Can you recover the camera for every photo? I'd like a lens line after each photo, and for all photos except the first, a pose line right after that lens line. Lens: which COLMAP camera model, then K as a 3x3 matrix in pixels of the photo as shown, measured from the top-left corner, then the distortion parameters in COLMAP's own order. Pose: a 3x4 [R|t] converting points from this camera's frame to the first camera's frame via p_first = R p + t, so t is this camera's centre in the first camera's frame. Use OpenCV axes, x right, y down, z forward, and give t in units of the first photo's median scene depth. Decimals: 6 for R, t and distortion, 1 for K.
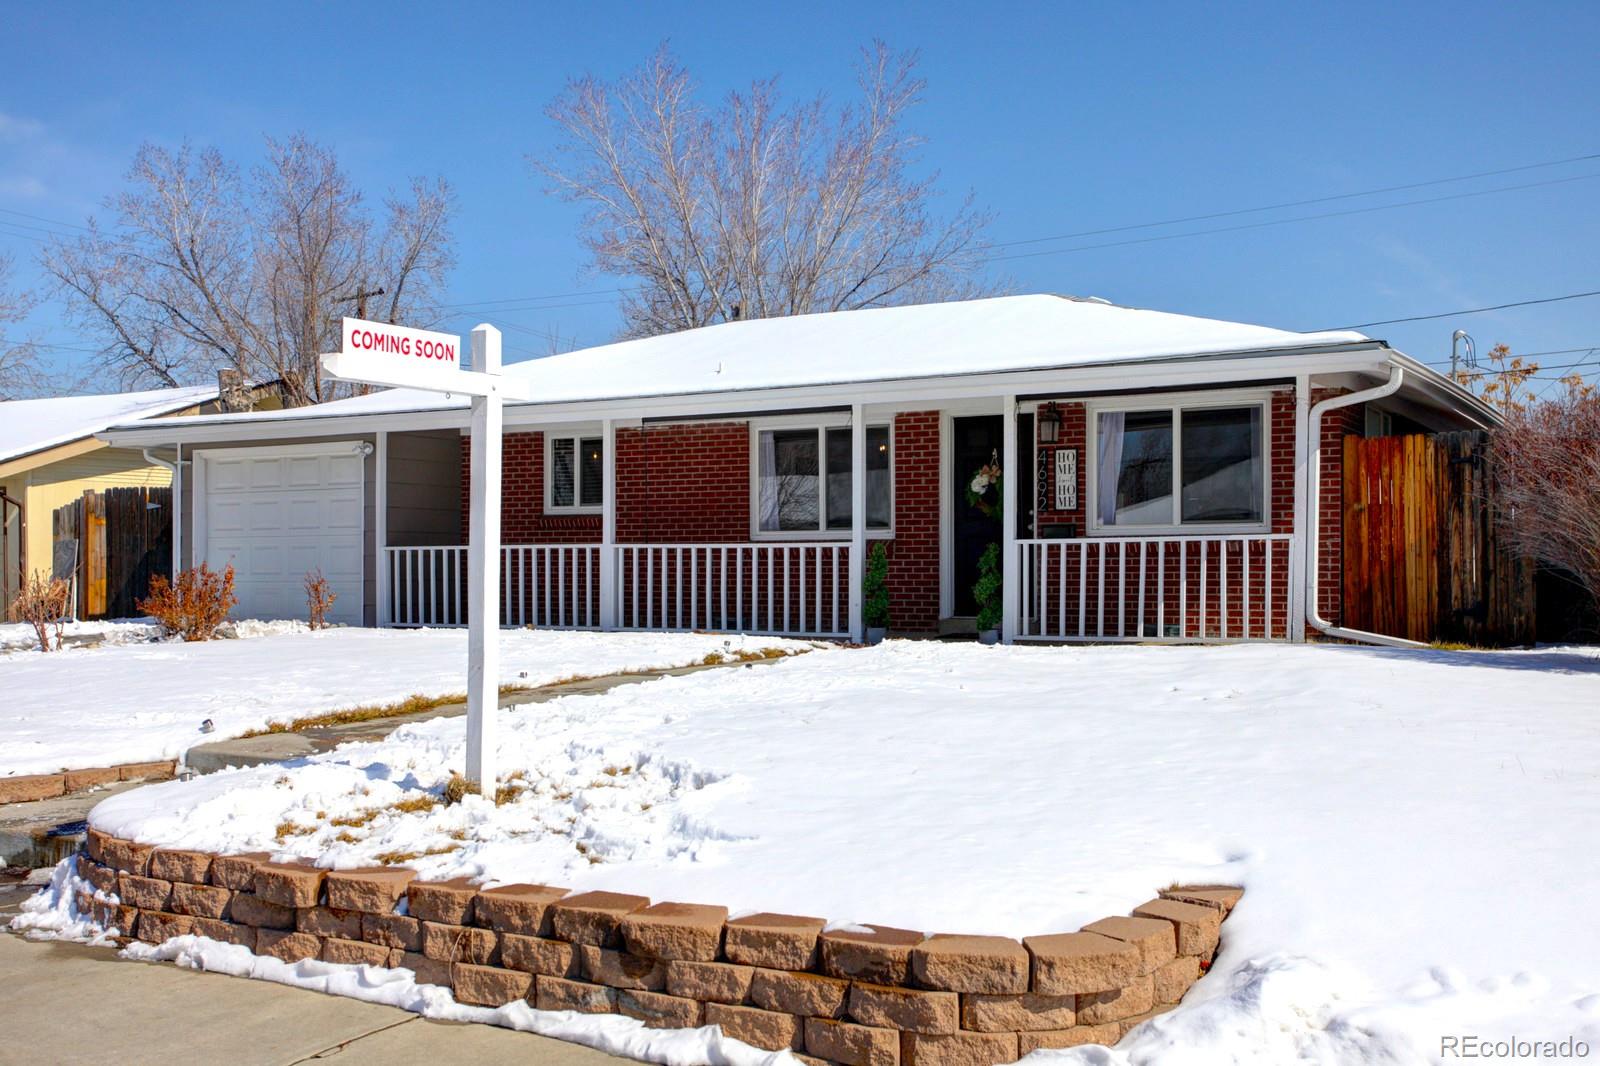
lens RADIAL K [[1596.2, 0, 835.1], [0, 1596.2, 544.2], [0, 0, 1]] dist [0.014616, 0.005431]
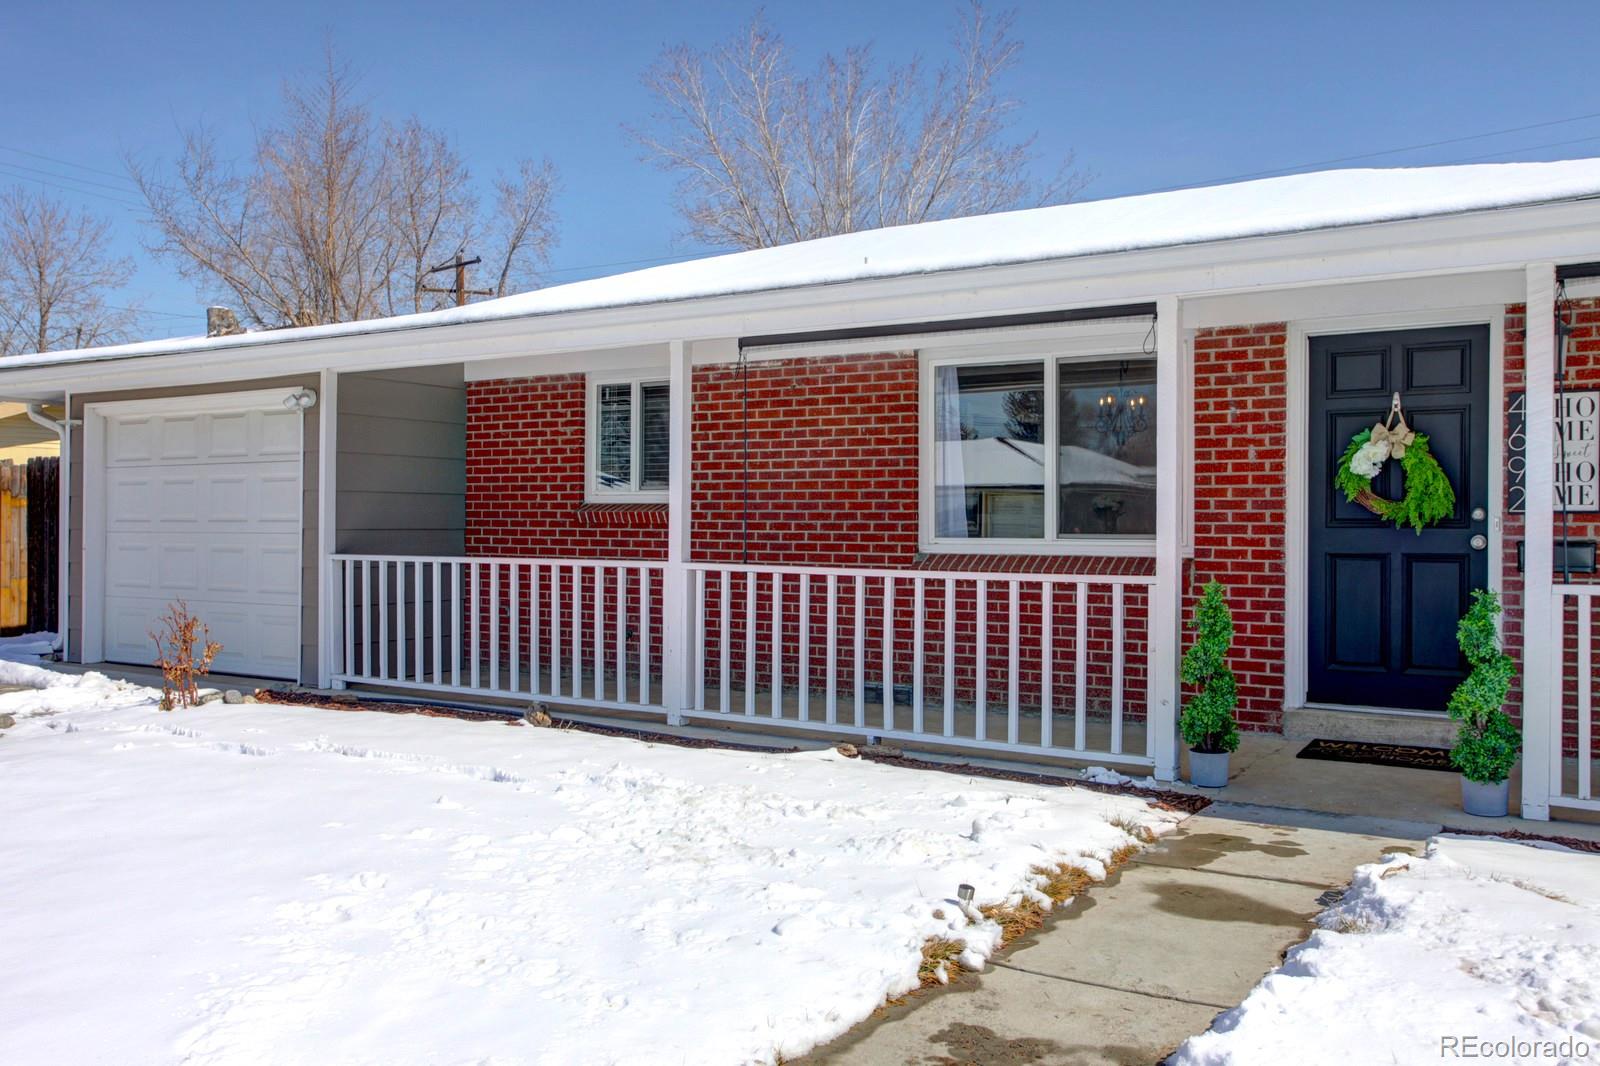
lens RADIAL K [[1435.8, 0, 800.0], [0, 1435.8, 533.0], [0, 0, 1]] dist [0.000255, 0.006808]
pose [[0.997230, 0.007086, -0.074044, -0.056427], [-0.005644, 0.999791, 0.019668, -0.019357], [0.074168, -0.019195, 0.997061, 0.456808]]
